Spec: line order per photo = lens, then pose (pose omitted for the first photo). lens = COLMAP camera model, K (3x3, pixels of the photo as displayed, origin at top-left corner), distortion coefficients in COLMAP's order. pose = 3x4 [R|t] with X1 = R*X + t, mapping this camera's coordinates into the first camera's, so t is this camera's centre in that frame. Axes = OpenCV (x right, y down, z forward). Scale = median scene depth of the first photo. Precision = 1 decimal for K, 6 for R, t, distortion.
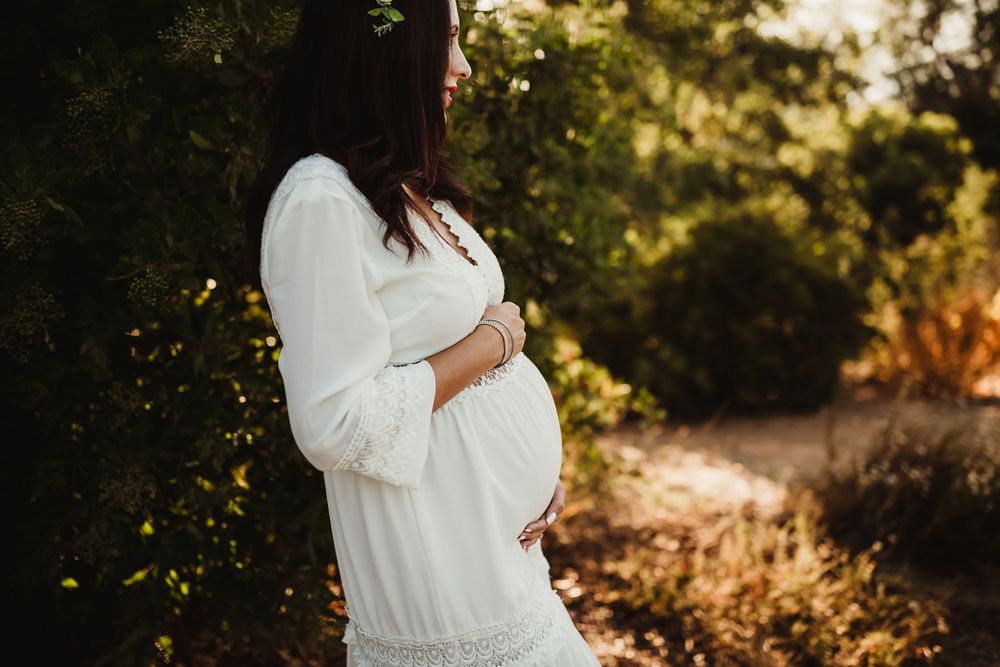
lens RADIAL K [[975.9, 0, 522.3], [0, 975.9, 329.8], [0, 0, 1]] dist [0.010003, -0.008656]
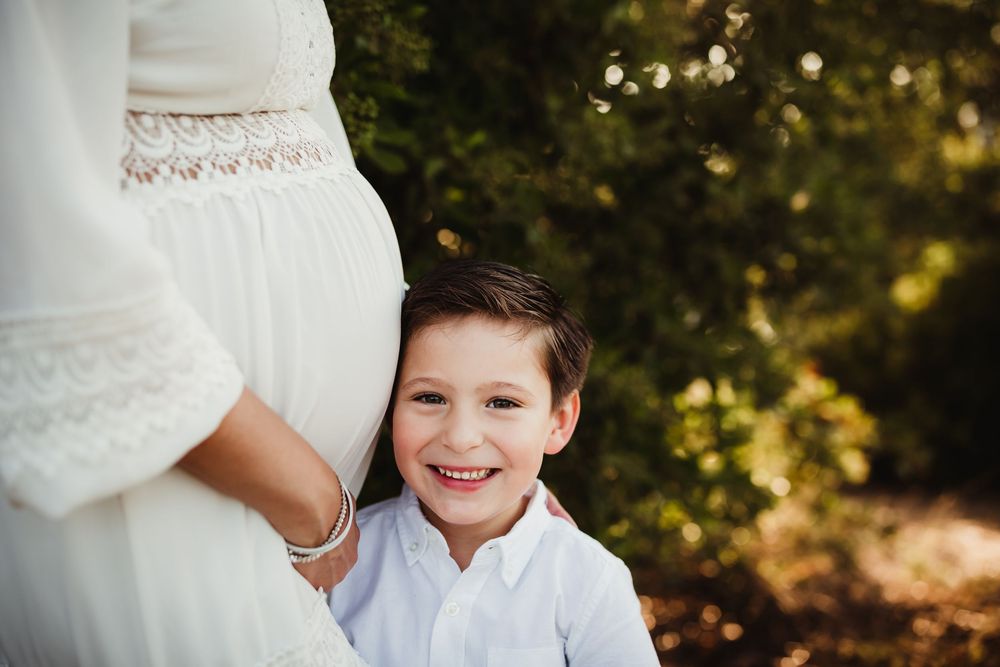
lens RADIAL K [[975.9, 0, 522.3], [0, 975.9, 329.8], [0, 0, 1]] dist [0.010003, -0.008656]
pose [[0.969988, 0.031980, -0.241040, 0.014545], [-0.047768, 0.997058, -0.059943, 0.045628], [0.238414, 0.069658, 0.968662, 0.156694]]
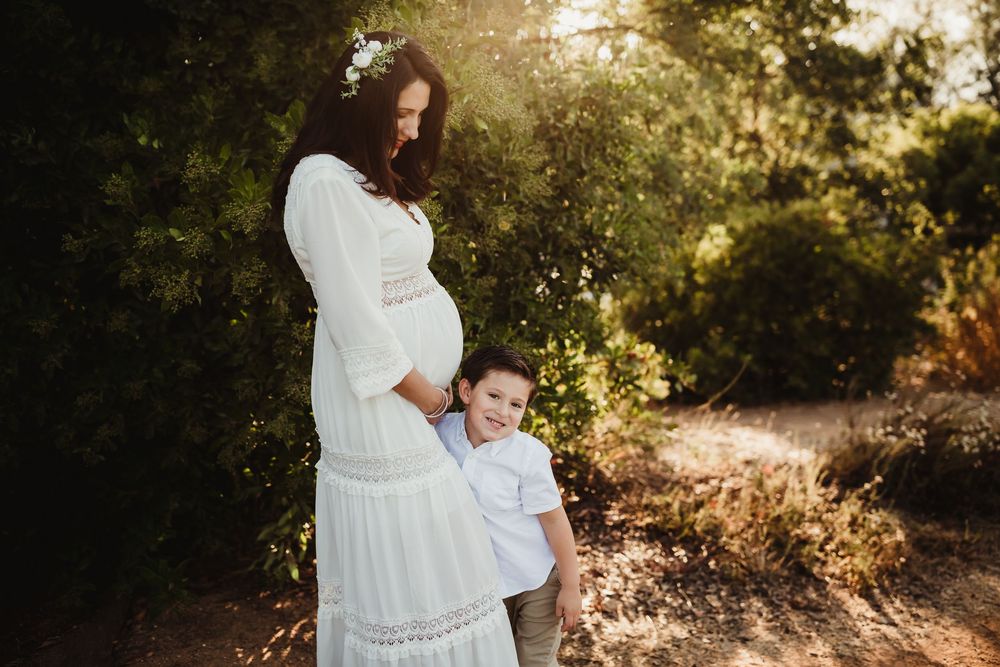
lens RADIAL K [[975.9, 0, 522.3], [0, 975.9, 329.8], [0, 0, 1]] dist [0.010003, -0.008656]
pose [[0.996327, 0.009212, -0.085129, 0.030242], [-0.009422, 0.999953, -0.002059, 0.028179], [0.085106, 0.002854, 0.996368, -0.215786]]
